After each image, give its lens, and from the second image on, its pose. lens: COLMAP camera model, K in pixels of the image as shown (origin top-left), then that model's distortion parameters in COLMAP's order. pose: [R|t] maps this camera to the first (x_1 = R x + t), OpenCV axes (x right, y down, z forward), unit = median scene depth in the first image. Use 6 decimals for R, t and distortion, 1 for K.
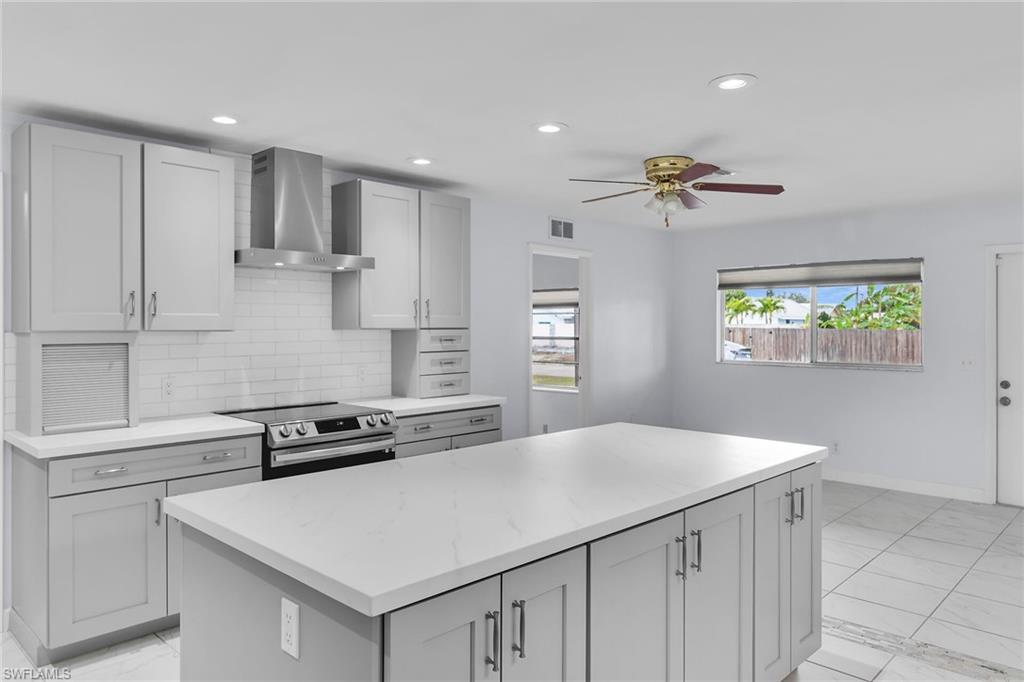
lens RADIAL K [[692.2, 0, 504.5], [0, 692.2, 323.7], [0, 0, 1]] dist [-0.004014, -0.001355]
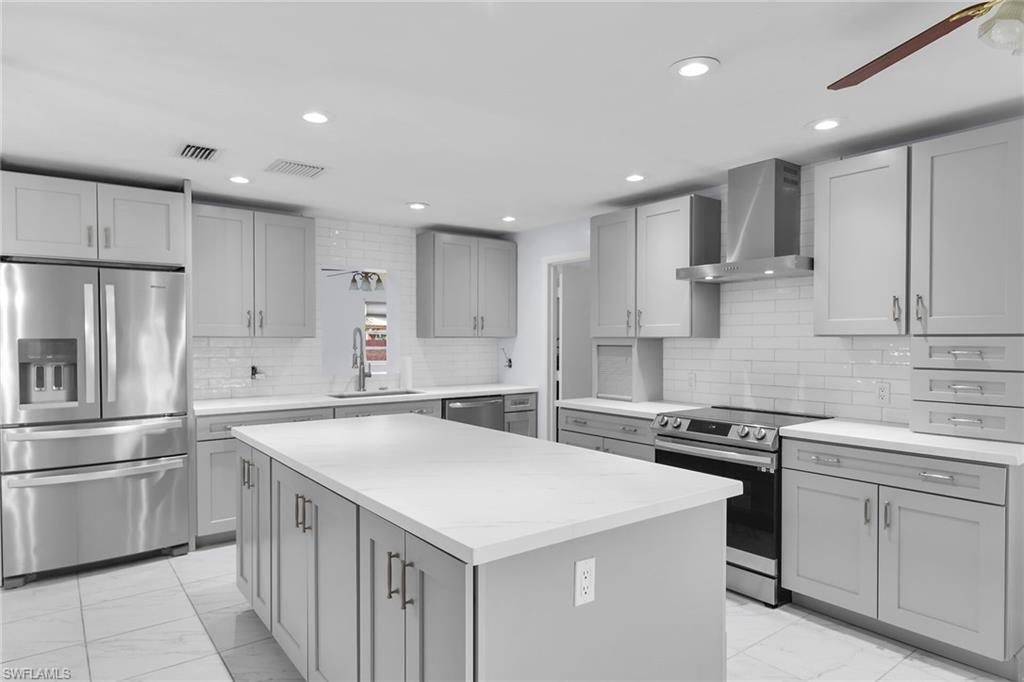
lens RADIAL K [[606.9, 0, 507.1], [0, 606.9, 349.5], [0, 0, 1]] dist [0.005286, -0.003326]
pose [[-0.140671, 0.016271, -0.989923, 0.470738], [0.000686, 0.999866, 0.016337, 0.009267], [0.990056, 0.001619, -0.140664, 0.553224]]
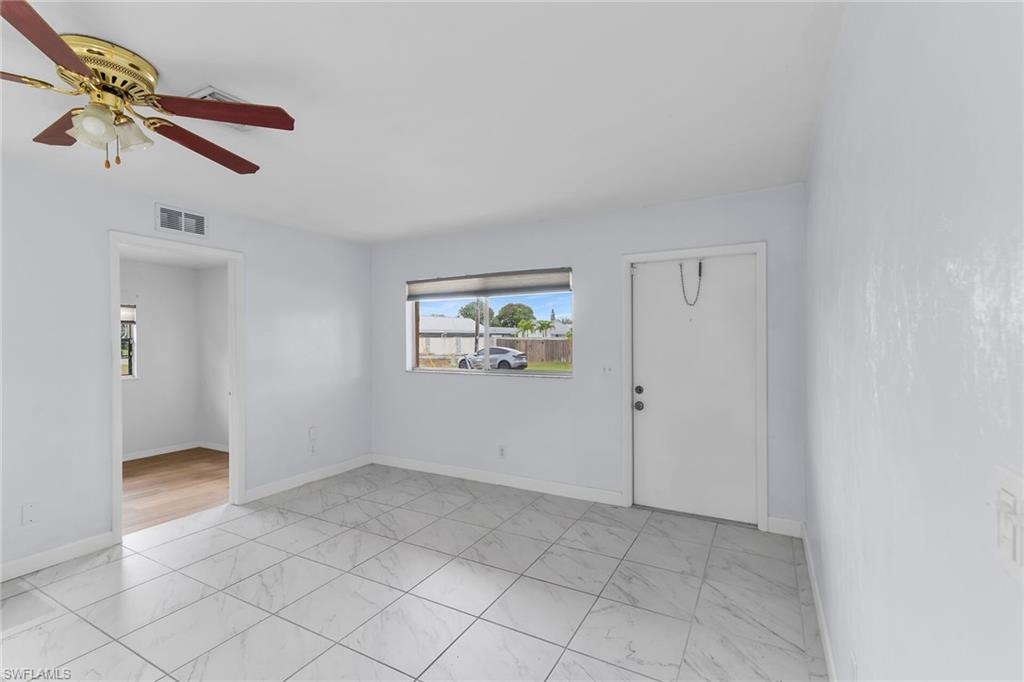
lens RADIAL K [[463.6, 0, 506.4], [0, 463.6, 339.3], [0, 0, 1]] dist [0.016176, -0.001099]
pose [[0.964897, -0.006584, 0.262546, 0.345935], [0.005868, 0.999977, 0.003513, 0.009340], [-0.262563, -0.001849, 0.964913, 0.376167]]
